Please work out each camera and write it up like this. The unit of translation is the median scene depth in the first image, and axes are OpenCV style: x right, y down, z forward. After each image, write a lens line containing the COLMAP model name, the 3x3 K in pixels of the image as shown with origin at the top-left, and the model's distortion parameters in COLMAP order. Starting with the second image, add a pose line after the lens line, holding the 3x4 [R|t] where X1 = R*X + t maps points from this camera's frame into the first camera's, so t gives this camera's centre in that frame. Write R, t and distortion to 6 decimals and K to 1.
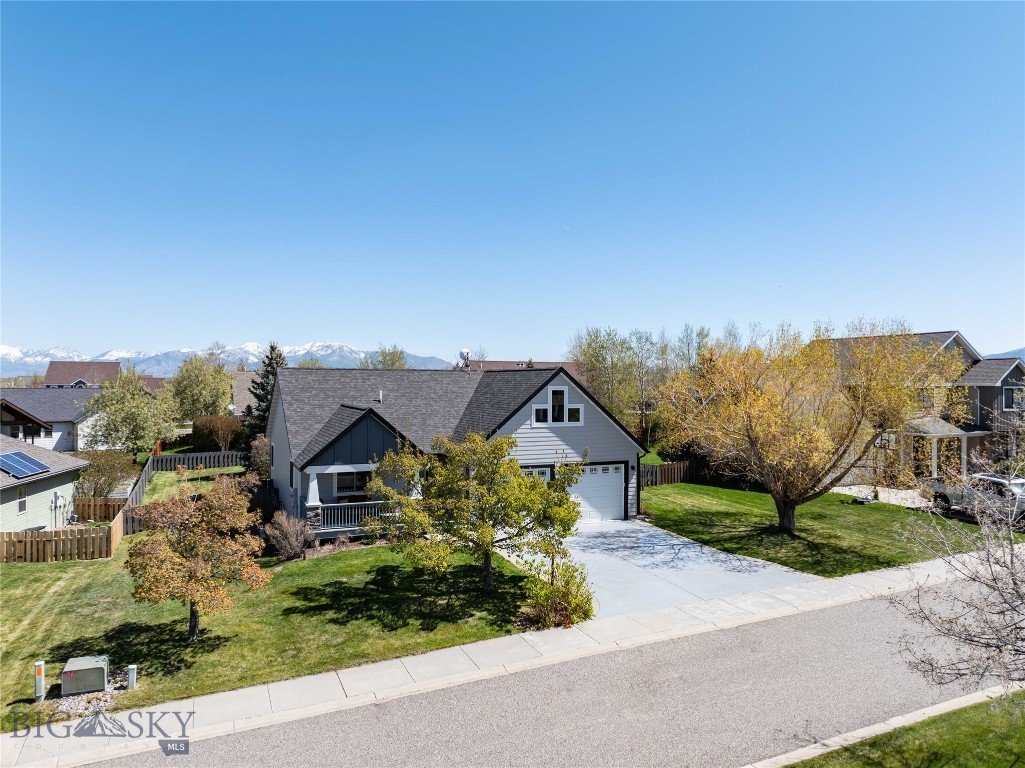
lens RADIAL K [[723.7, 0, 513.5], [0, 723.7, 384.6], [0, 0, 1]] dist [-0.046261, 0.017176]
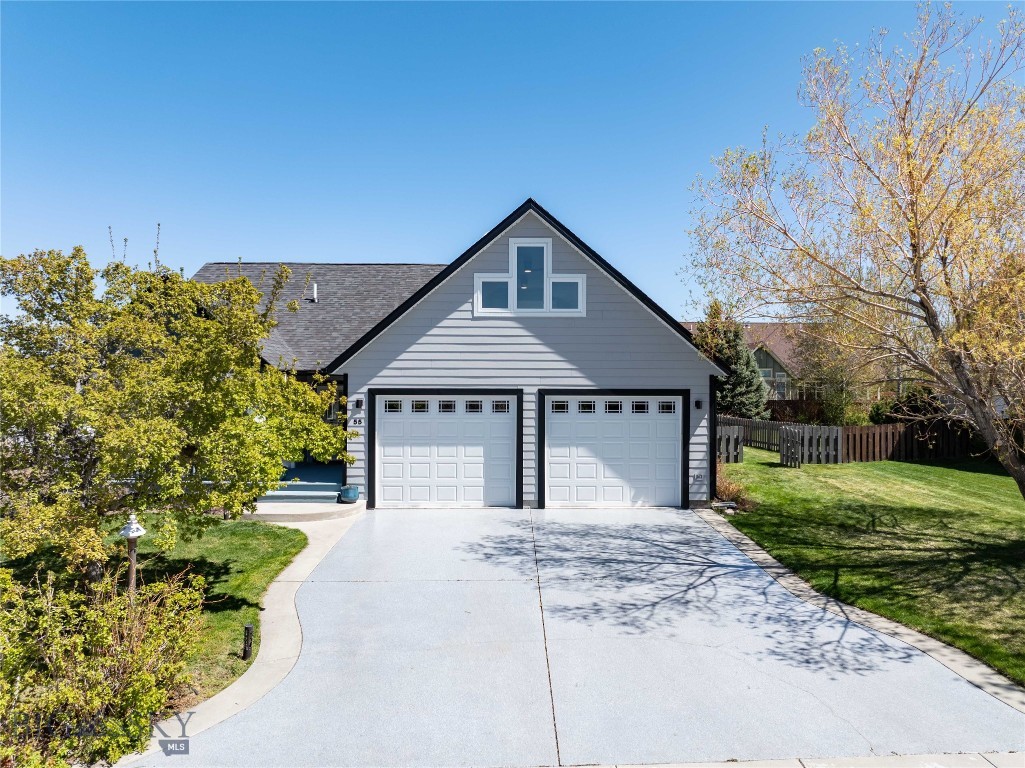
lens RADIAL K [[723.7, 0, 517.8], [0, 723.7, 381.7], [0, 0, 1]] dist [-0.046261, 0.017176]
pose [[0.920840, -0.000871, -0.389940, 0.254734], [-0.001089, 0.999988, -0.004805, 0.106686], [0.389939, 0.004849, 0.920828, 0.516208]]
